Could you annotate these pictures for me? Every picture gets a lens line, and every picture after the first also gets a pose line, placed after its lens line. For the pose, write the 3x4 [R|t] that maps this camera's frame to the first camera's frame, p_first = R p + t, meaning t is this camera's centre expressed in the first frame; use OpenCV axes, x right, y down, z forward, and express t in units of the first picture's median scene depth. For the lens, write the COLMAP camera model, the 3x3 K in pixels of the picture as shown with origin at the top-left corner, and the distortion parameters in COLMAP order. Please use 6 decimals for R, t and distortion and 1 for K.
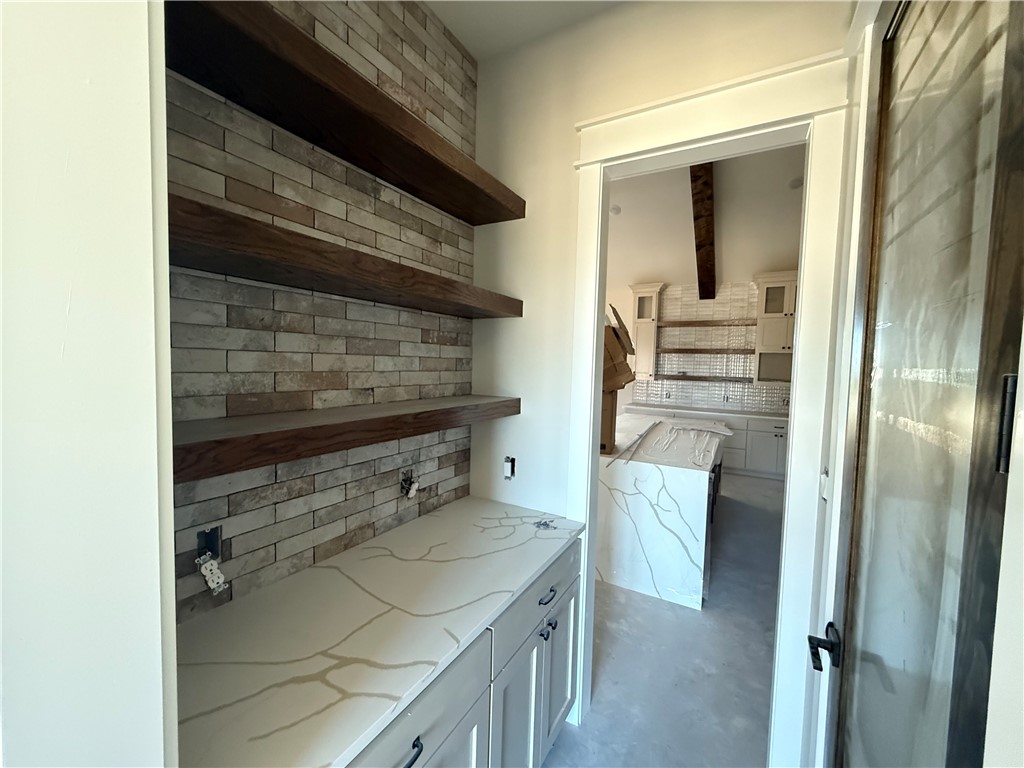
lens RADIAL K [[408.7, 0, 509.4], [0, 408.7, 383.5], [0, 0, 1]] dist [-0.001990, 0.000764]
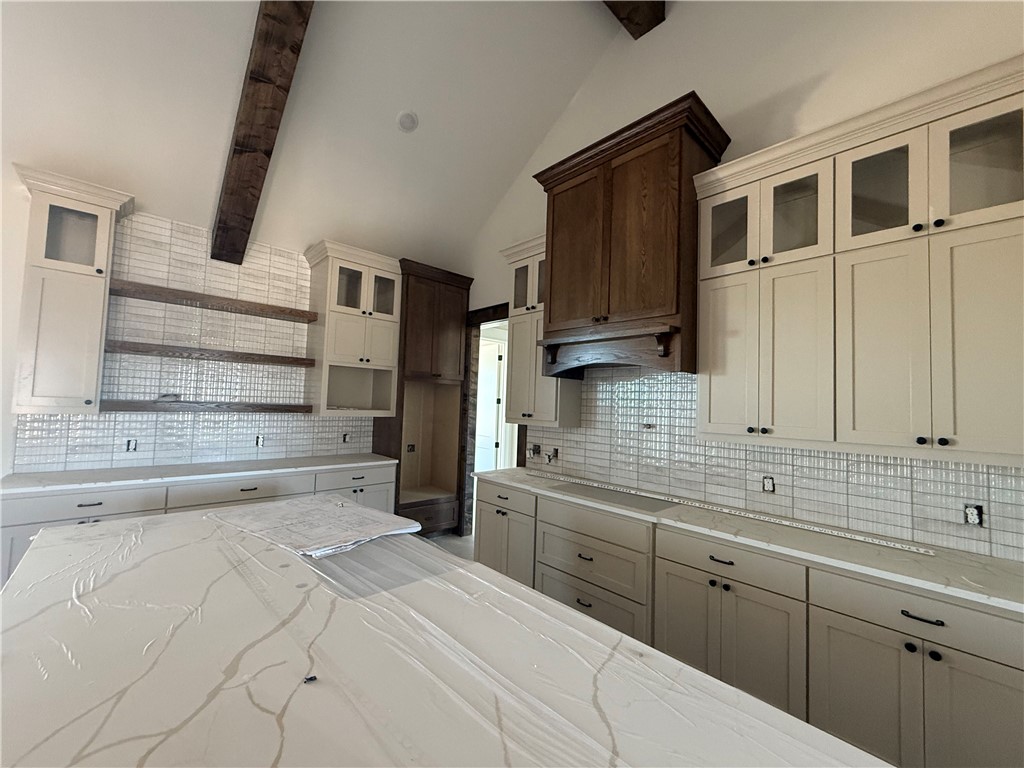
lens RADIAL K [[408.7, 0, 509.4], [0, 408.7, 383.5], [0, 0, 1]] dist [-0.001990, 0.000764]
pose [[0.291295, 0.028649, 0.956204, 0.074499], [0.022608, 0.999066, -0.036821, -0.014361], [-0.956366, 0.032344, 0.290375, 0.475134]]
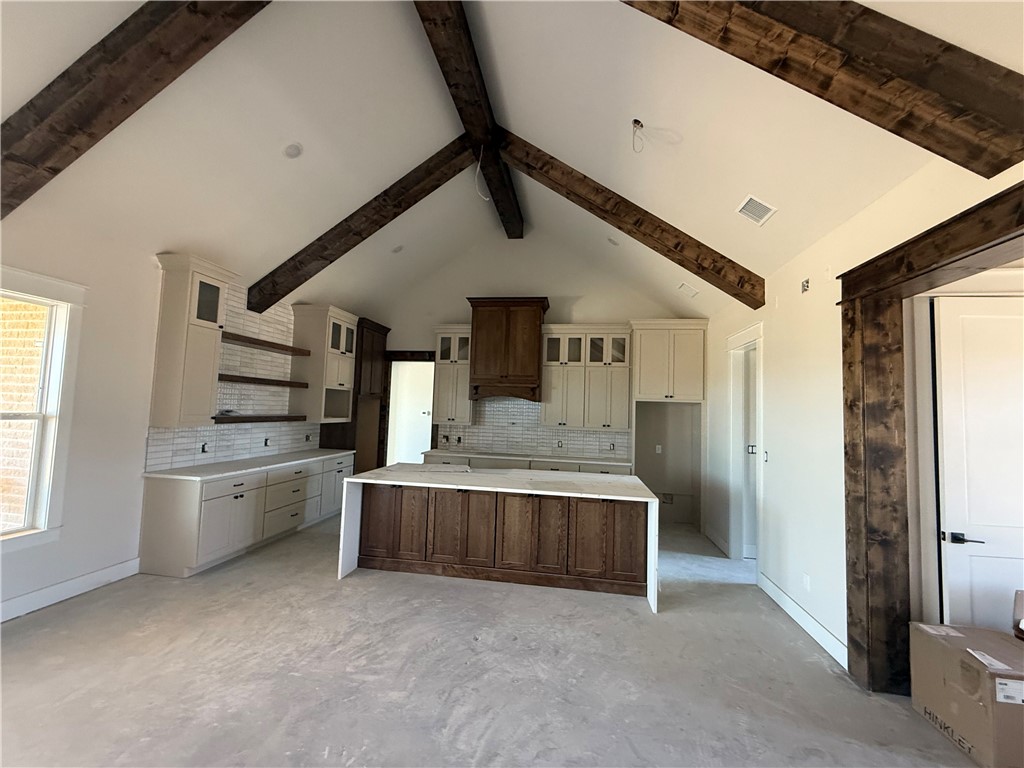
lens RADIAL K [[408.7, 0, 509.4], [0, 408.7, 383.5], [0, 0, 1]] dist [-0.001990, 0.000764]
pose [[-0.353973, 0.018492, 0.935073, -0.369677], [0.003126, 0.999822, -0.018589, -0.058588], [-0.935250, -0.003657, -0.353968, 0.813540]]
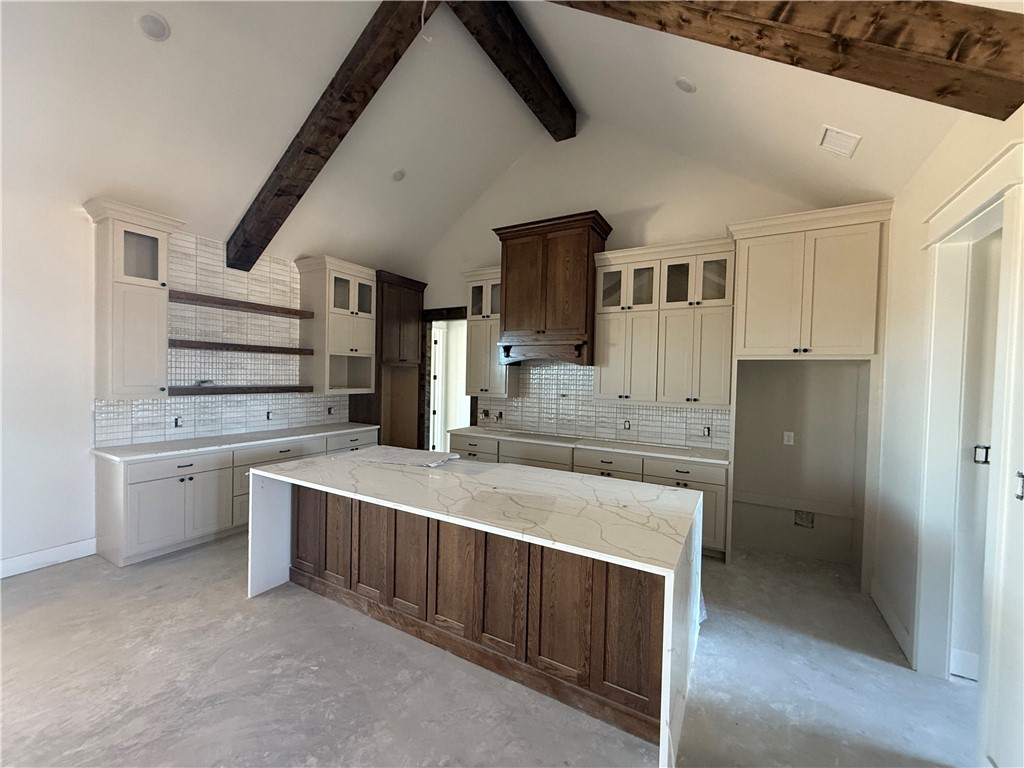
lens RADIAL K [[408.7, 0, 509.4], [0, 408.7, 383.5], [0, 0, 1]] dist [-0.001990, 0.000764]
pose [[-0.002857, -0.048838, 0.998803, -0.183410], [0.029029, 0.998382, 0.048901, -0.040797], [-0.999575, 0.029134, -0.001434, 0.557642]]
